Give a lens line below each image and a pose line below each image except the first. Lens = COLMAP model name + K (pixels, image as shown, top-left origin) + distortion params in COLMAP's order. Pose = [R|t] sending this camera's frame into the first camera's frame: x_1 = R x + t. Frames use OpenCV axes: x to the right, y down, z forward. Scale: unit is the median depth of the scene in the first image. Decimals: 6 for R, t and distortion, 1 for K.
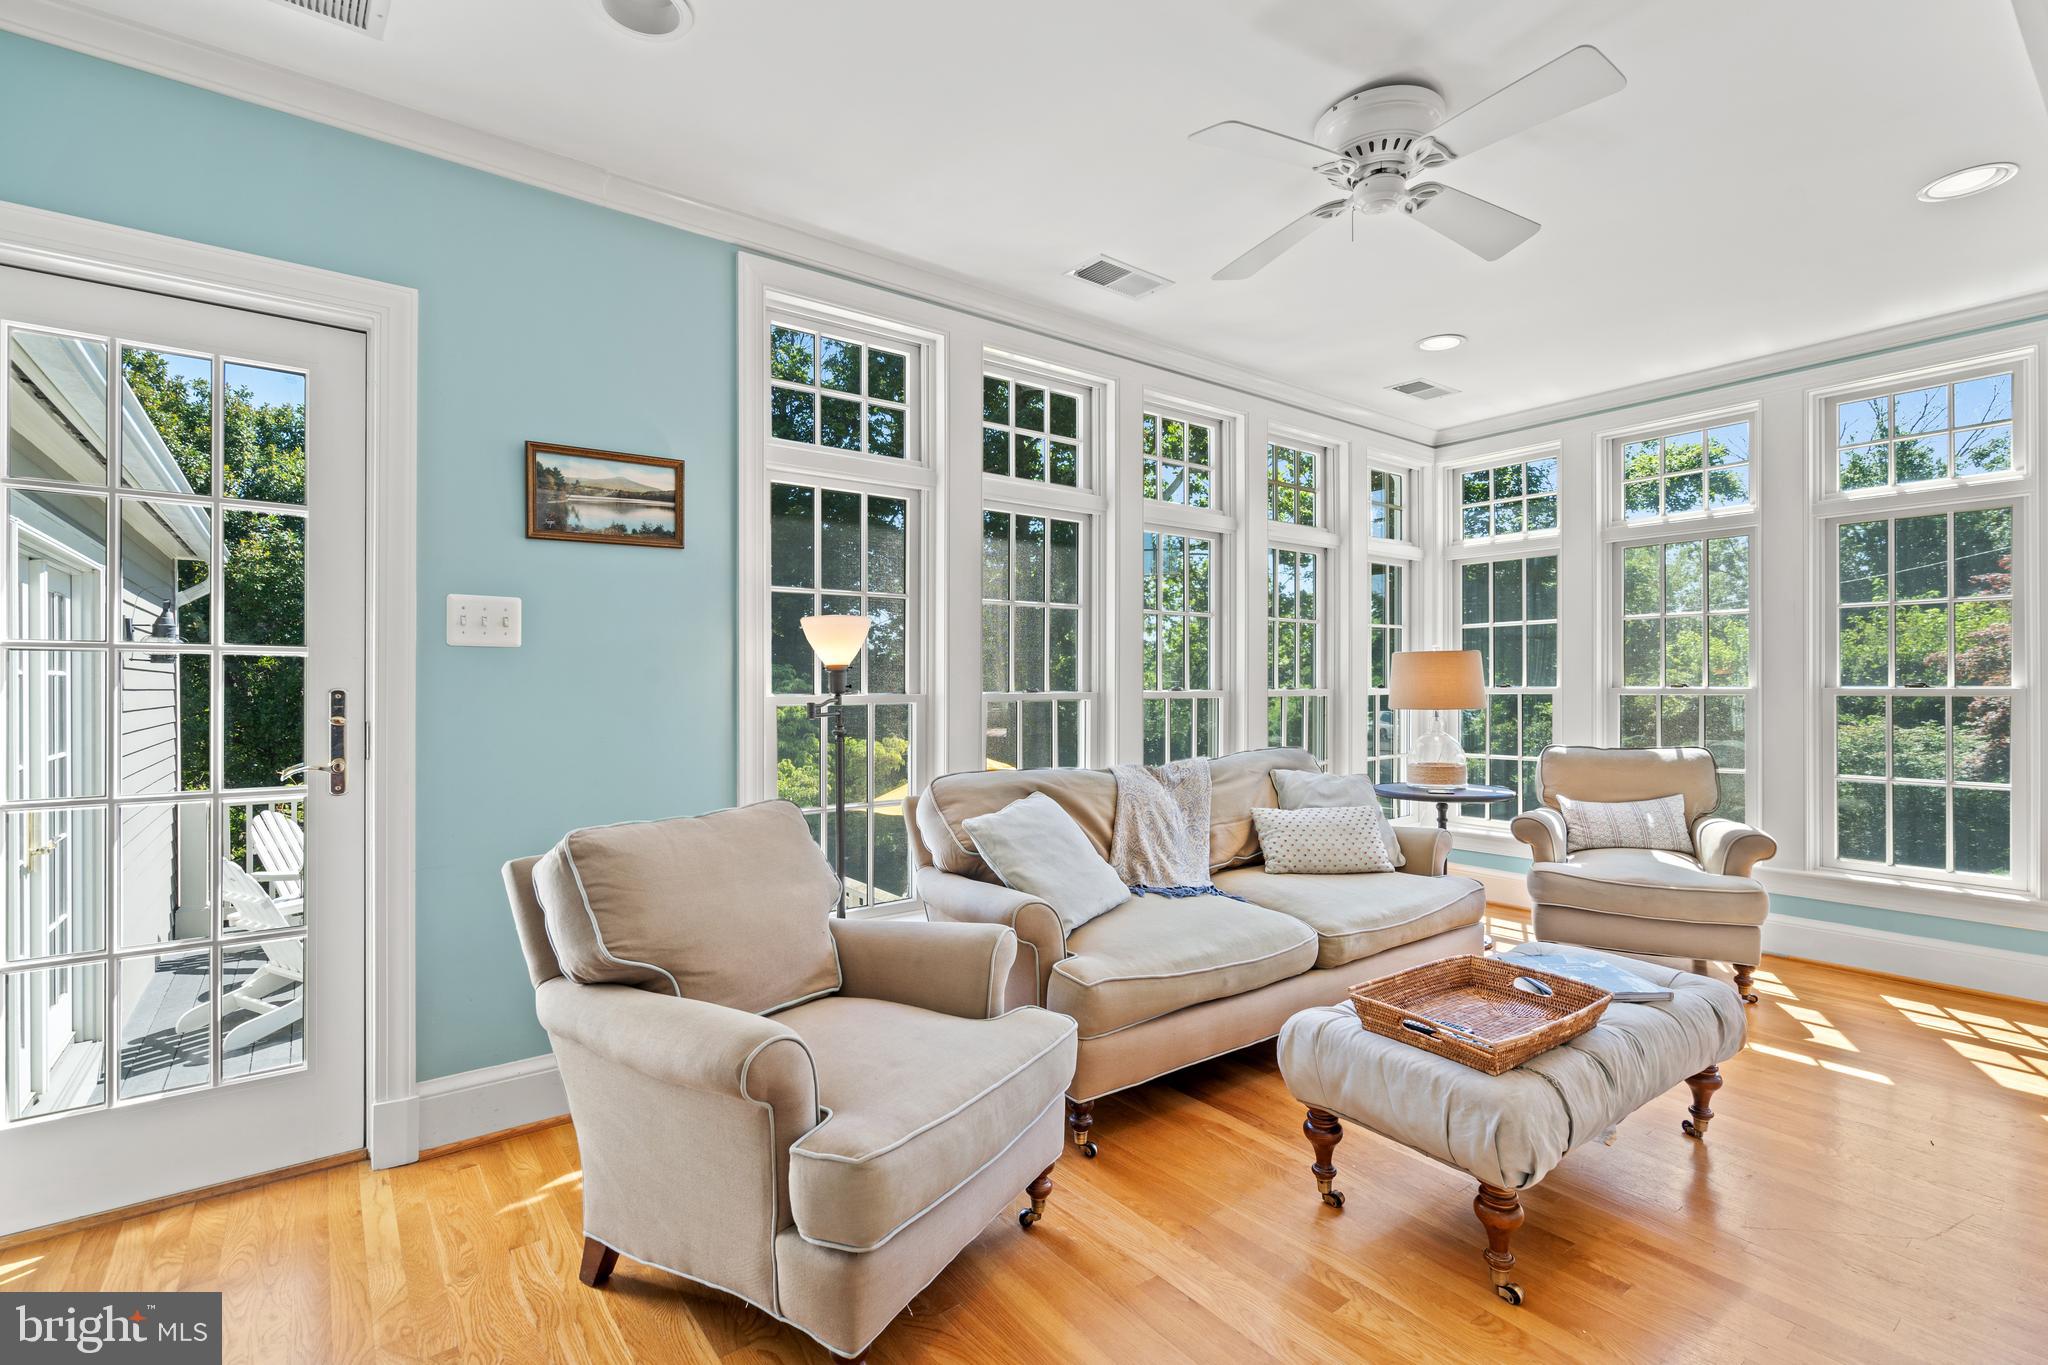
lens RADIAL K [[932.0, 0, 1024.2], [0, 932.0, 681.9], [0, 0, 1]] dist [-0.007432, 0.002079]
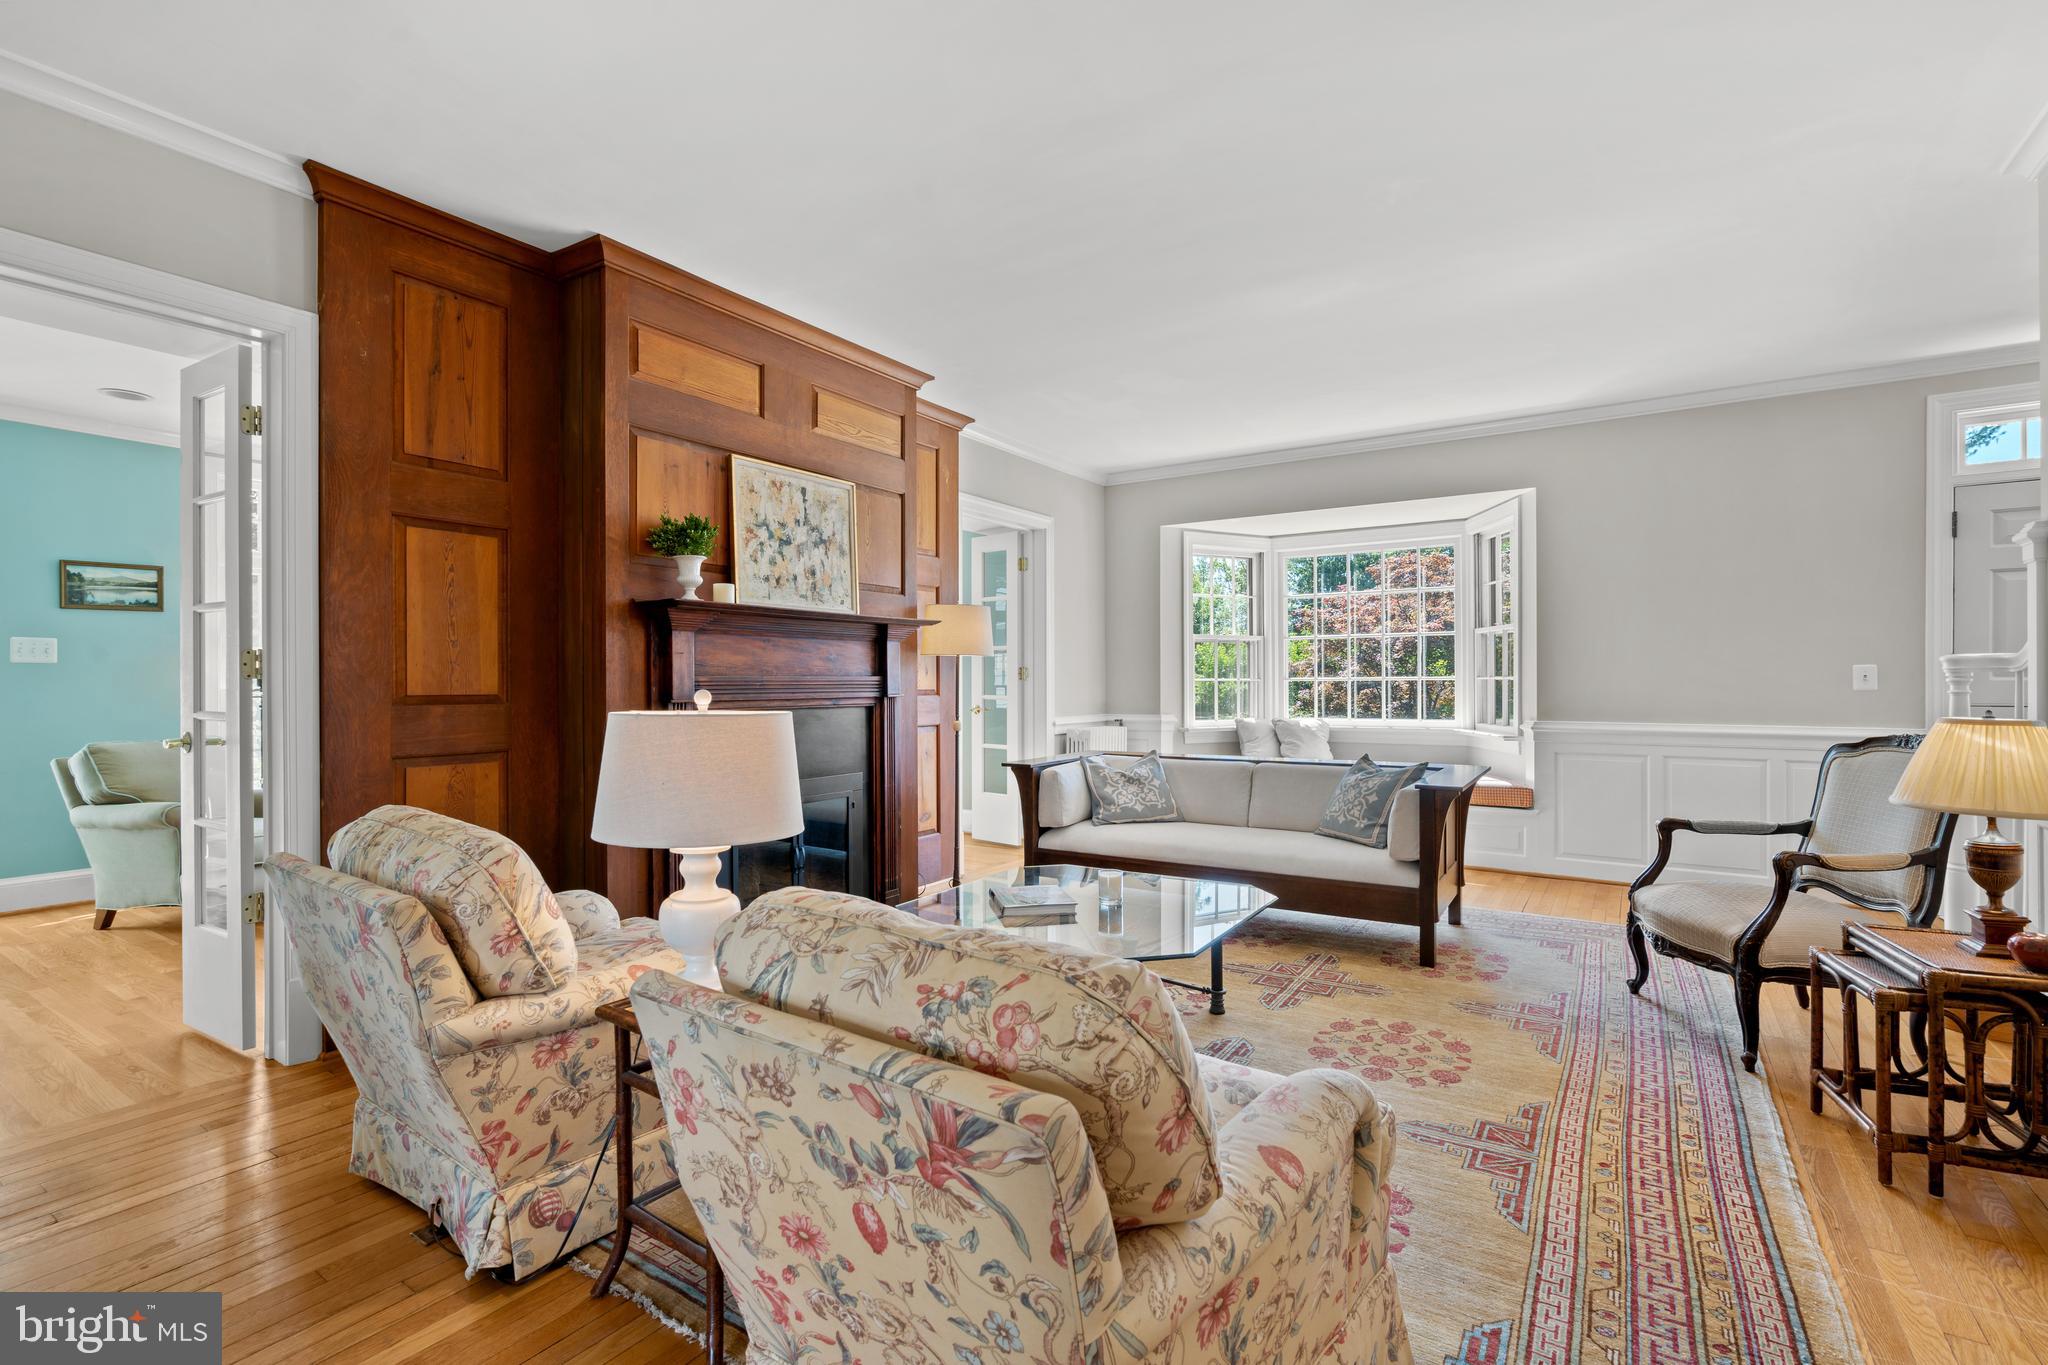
lens RADIAL K [[932.0, 0, 1021.5], [0, 932.0, 687.0], [0, 0, 1]] dist [-0.007432, 0.002079]
pose [[0.943819, 0.002391, 0.330455, 0.725348], [-0.003282, 0.999992, 0.002137, 0.002167], [-0.330448, -0.003102, 0.943819, -1.498540]]
